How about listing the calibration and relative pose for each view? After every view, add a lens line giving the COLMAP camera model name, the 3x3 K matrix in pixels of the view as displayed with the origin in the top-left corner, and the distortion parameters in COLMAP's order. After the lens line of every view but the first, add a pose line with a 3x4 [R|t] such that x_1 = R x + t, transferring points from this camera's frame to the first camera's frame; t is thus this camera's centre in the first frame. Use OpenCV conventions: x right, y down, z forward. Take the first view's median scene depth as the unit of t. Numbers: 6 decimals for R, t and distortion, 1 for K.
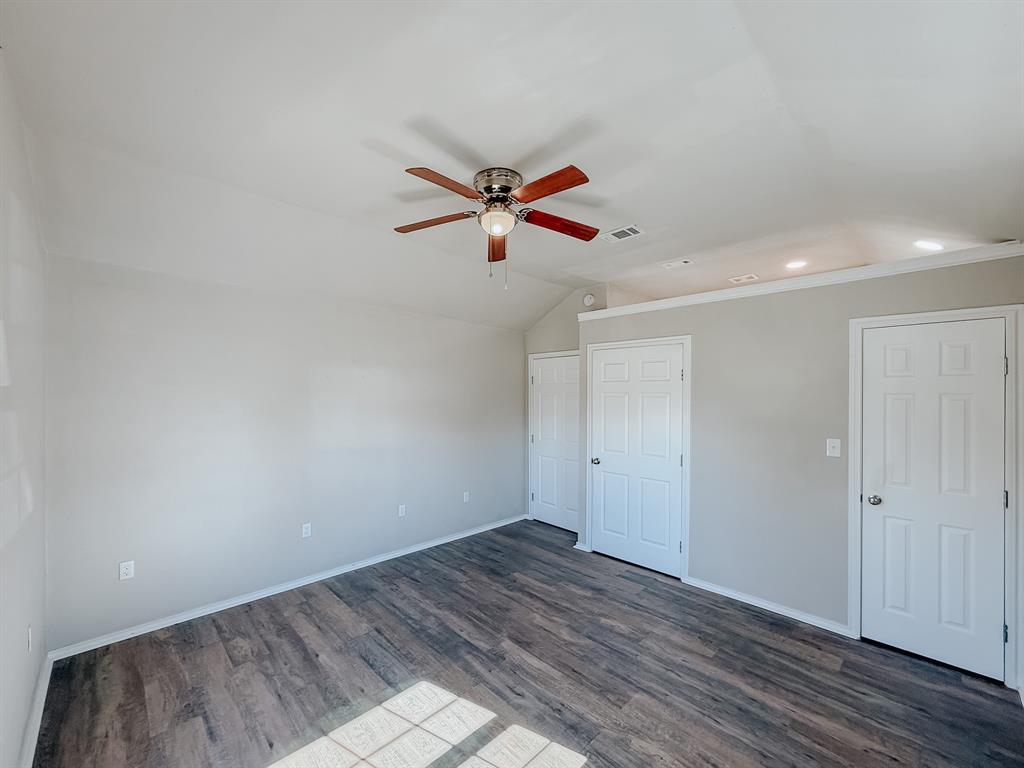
lens RADIAL K [[412.2, 0, 515.5], [0, 412.2, 387.3], [0, 0, 1]] dist [-0.001879, 0.001071]
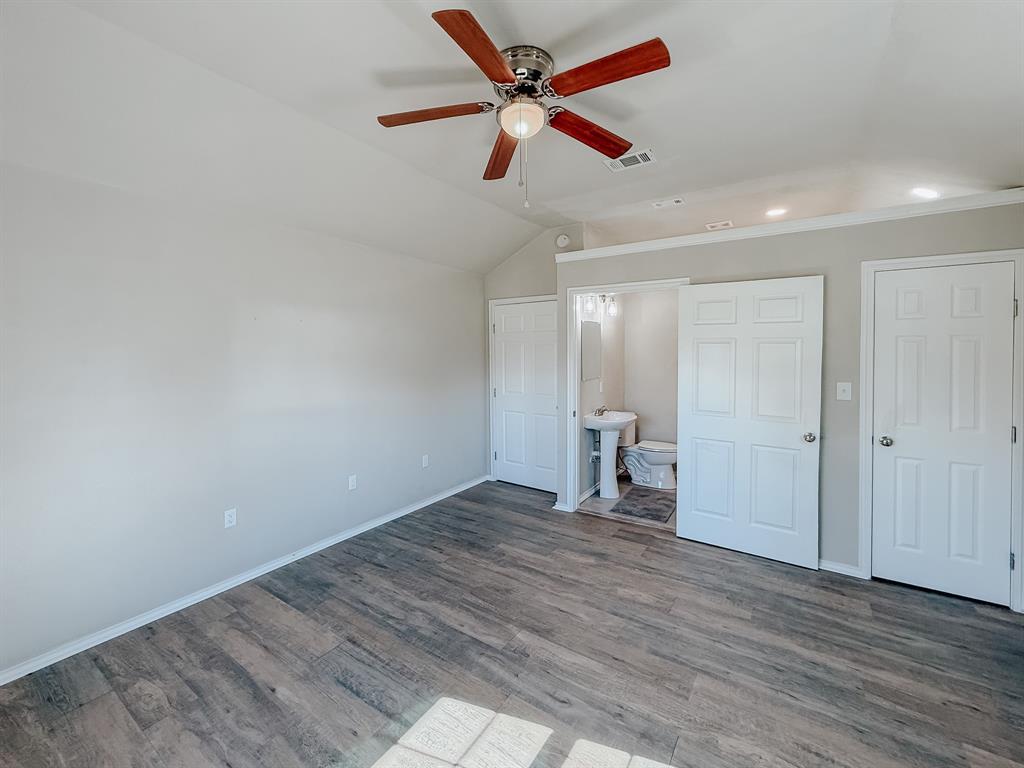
lens RADIAL K [[412.2, 0, 517.3], [0, 412.2, 353.2], [0, 0, 1]] dist [-0.001879, 0.001071]
pose [[0.976271, -0.007188, 0.216435, -0.215521], [0.001617, 0.999663, 0.025905, 0.028355], [-0.216548, -0.024940, 0.975953, 0.203846]]
